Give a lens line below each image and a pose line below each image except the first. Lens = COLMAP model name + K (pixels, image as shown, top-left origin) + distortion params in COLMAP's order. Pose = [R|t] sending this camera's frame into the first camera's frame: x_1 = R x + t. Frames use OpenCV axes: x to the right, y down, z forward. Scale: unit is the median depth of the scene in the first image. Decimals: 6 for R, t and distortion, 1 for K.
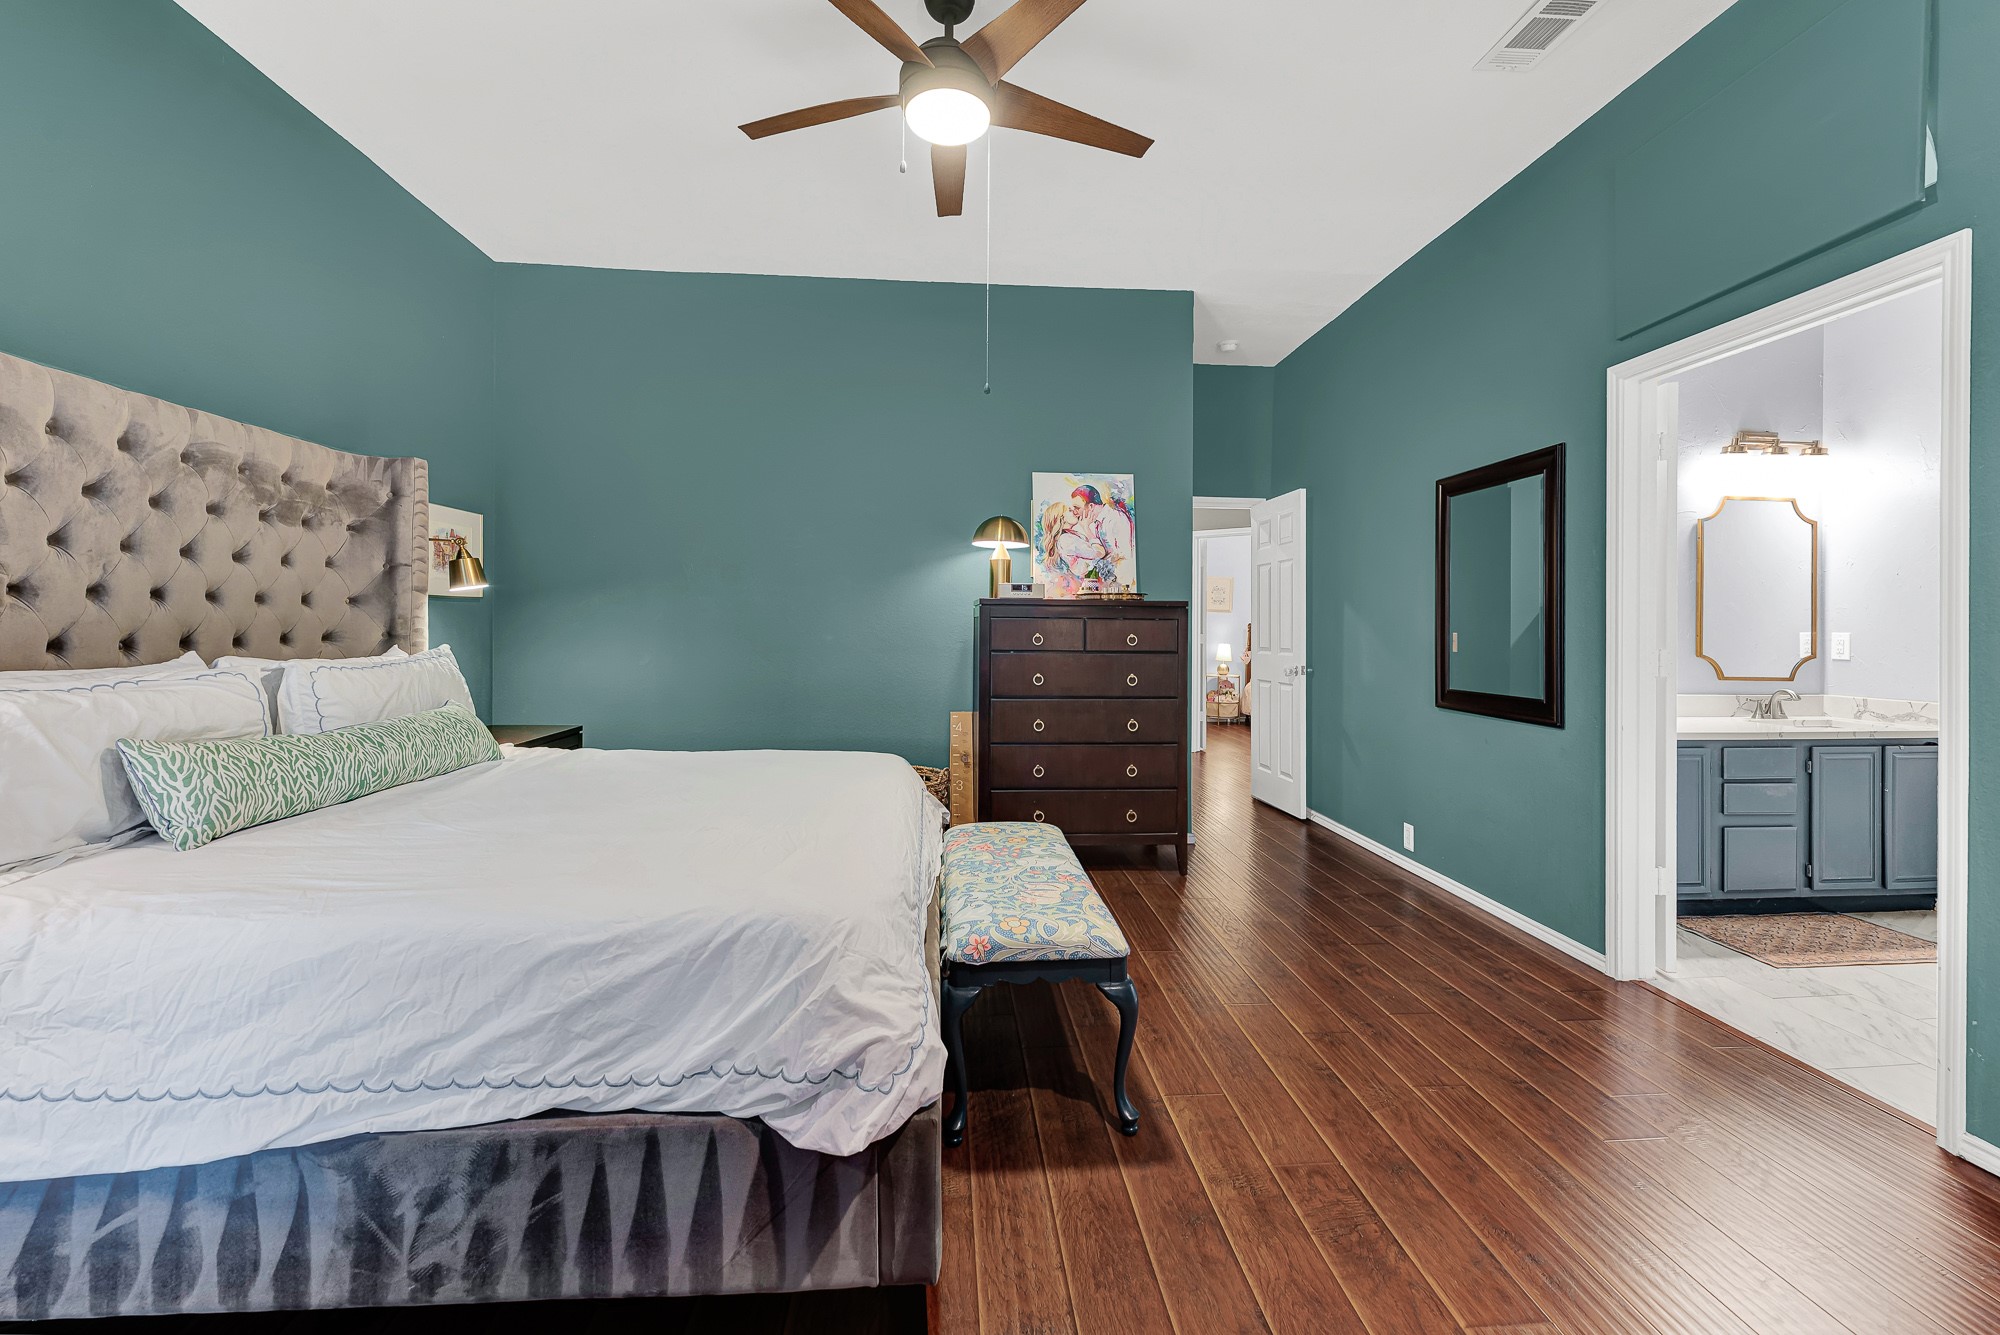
lens RADIAL K [[837.7, 0, 1002.3], [0, 837.7, 627.1], [0, 0, 1]] dist [-0.001365, -0.000236]
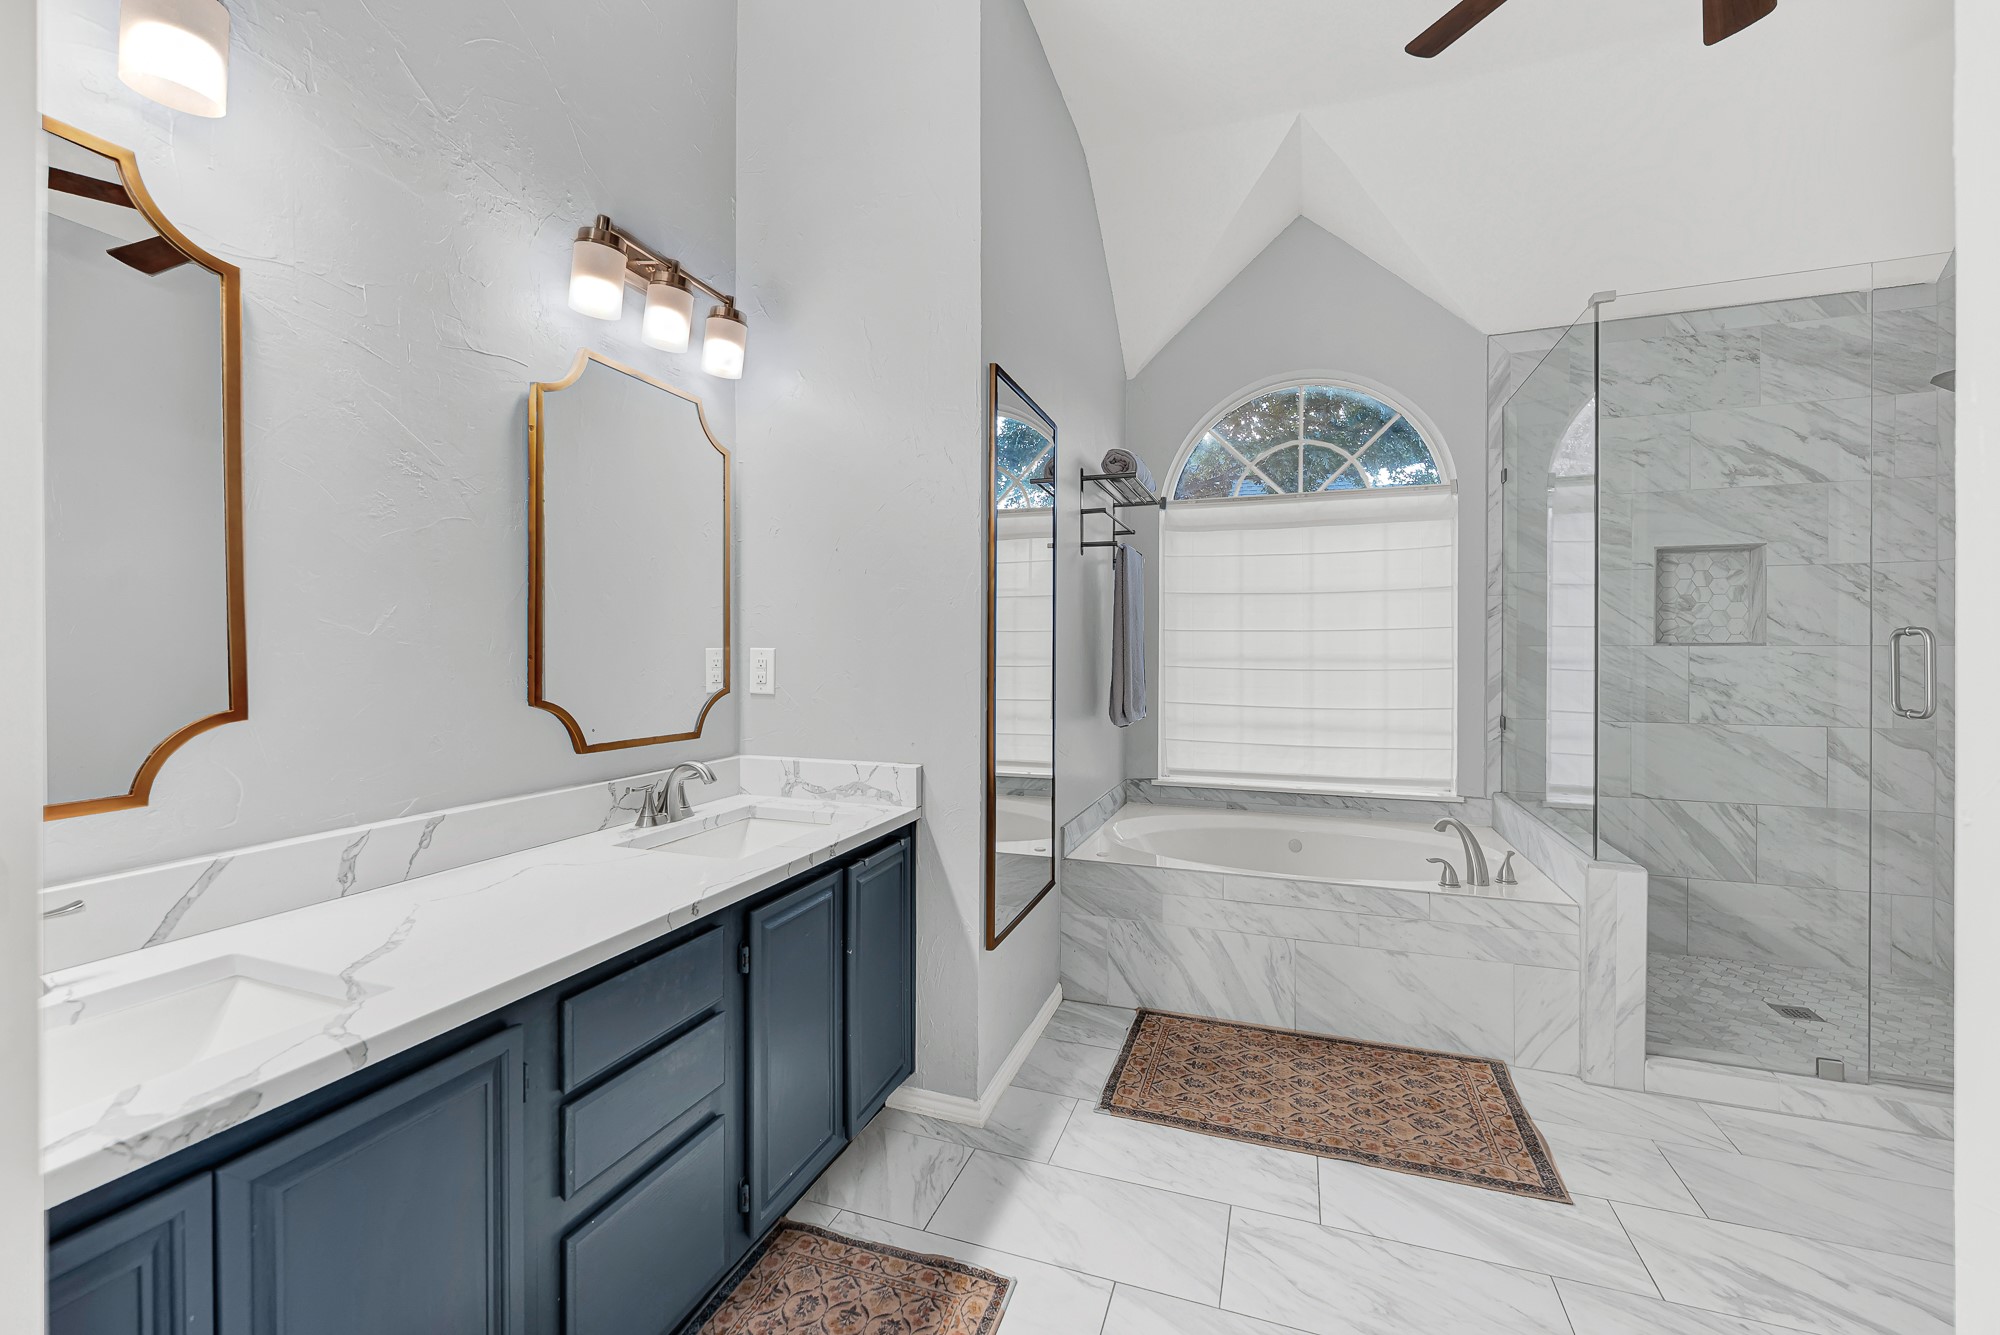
lens RADIAL K [[823.3, 0, 1003.9], [0, 823.3, 650.8], [0, 0, 1]] dist [0.000170, 0.000138]
pose [[0.412369, -0.012849, 0.910926, 0.555565], [-0.001085, 0.999893, 0.014595, 0.000568], [-0.911016, -0.007007, 0.412311, 0.615720]]
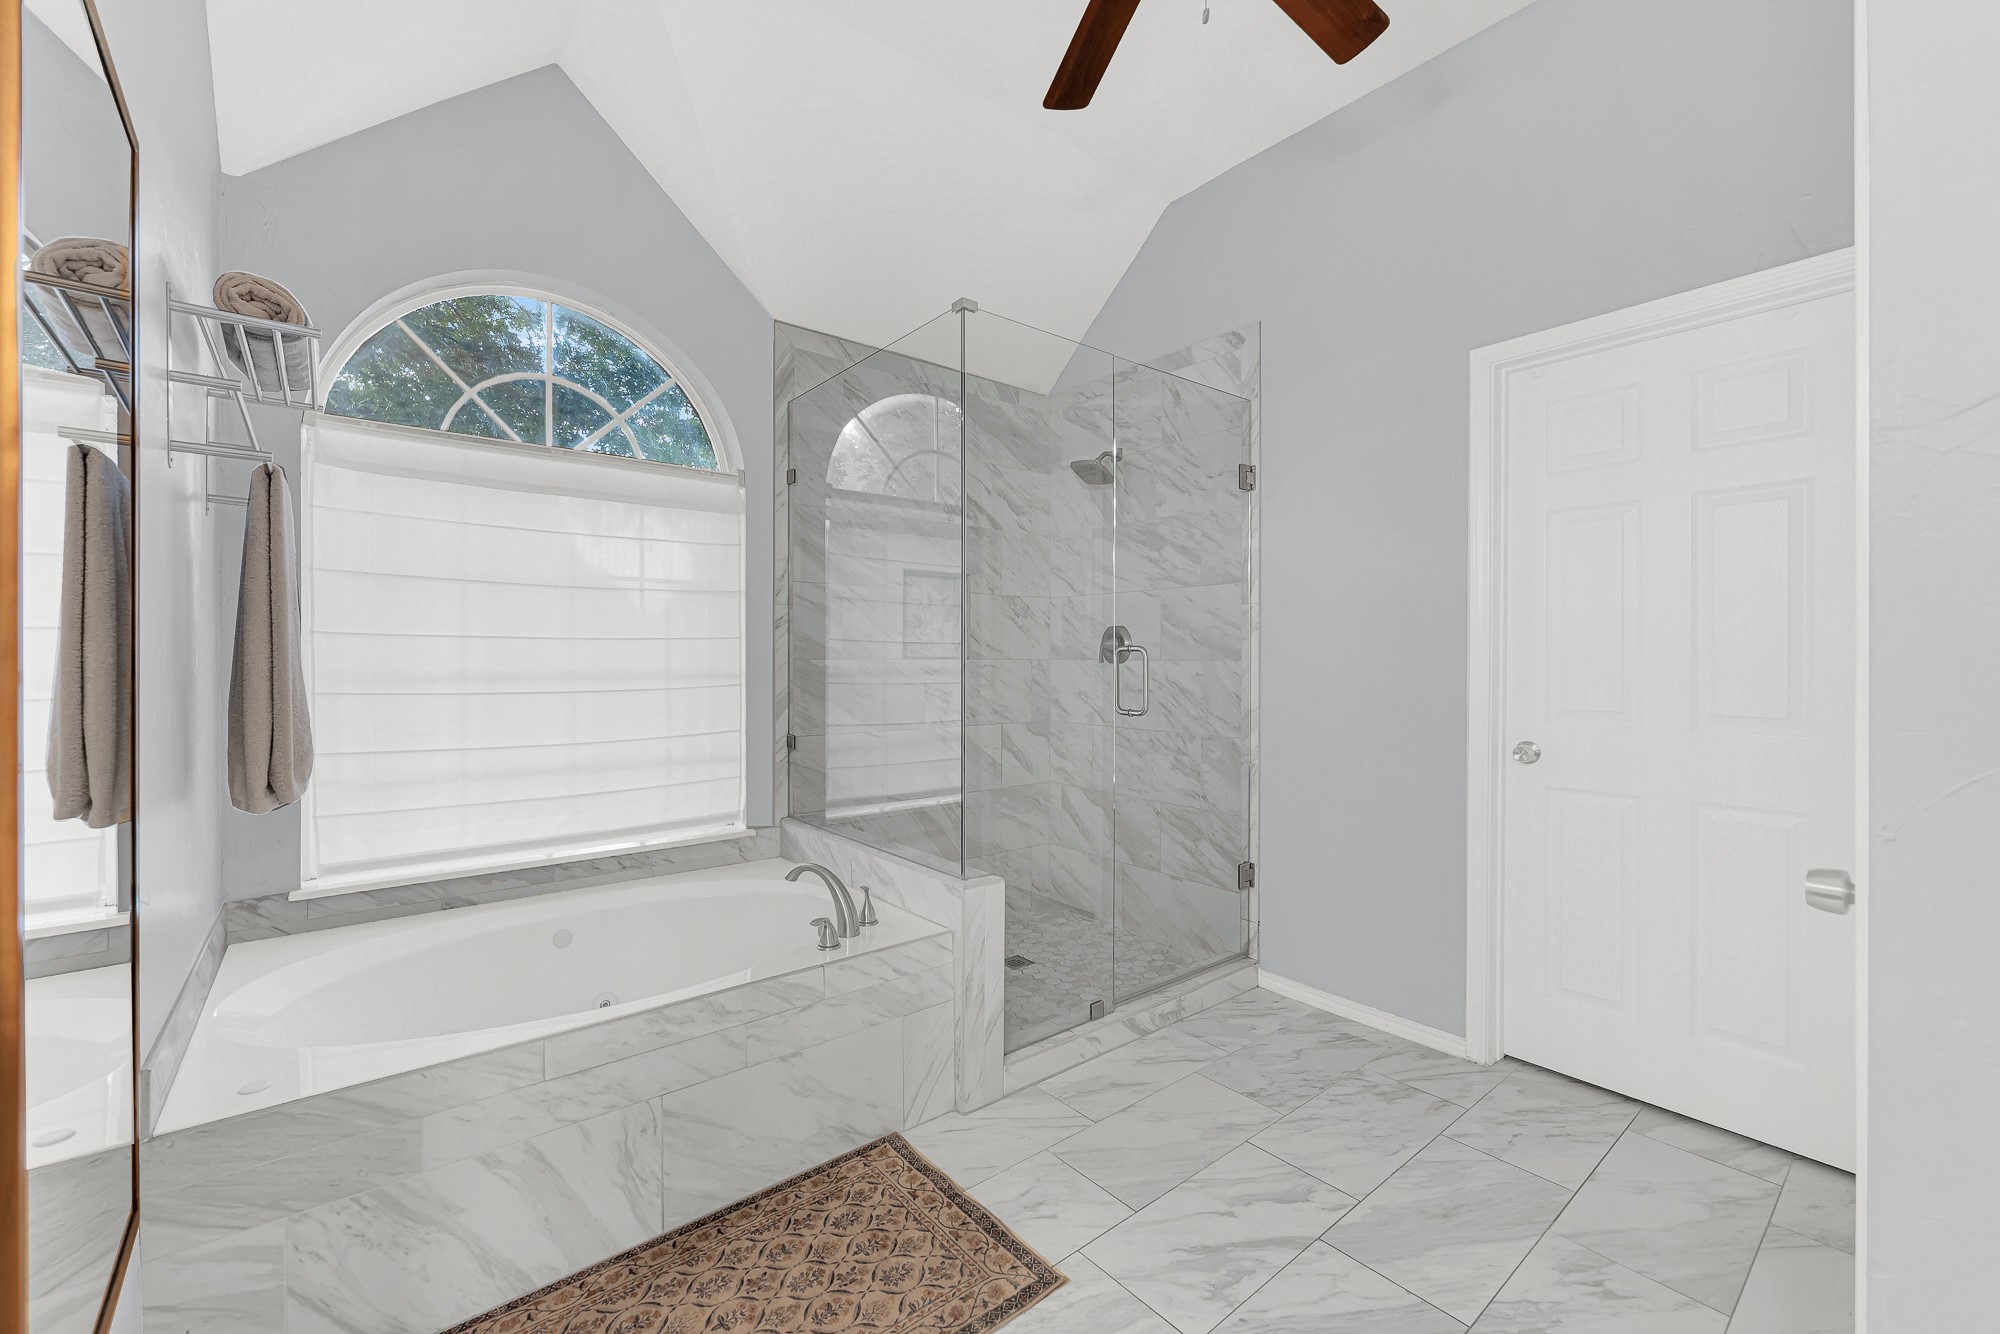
lens RADIAL K [[803.4, 0, 991.2], [0, 803.4, 660.8], [0, 0, 1]] dist [-0.002503, -0.000227]
pose [[-0.572524, -0.010511, 0.819821, 0.658017], [-0.010312, 0.999931, 0.005620, 0.001398], [-0.819823, -0.005236, -0.572593, 0.684467]]
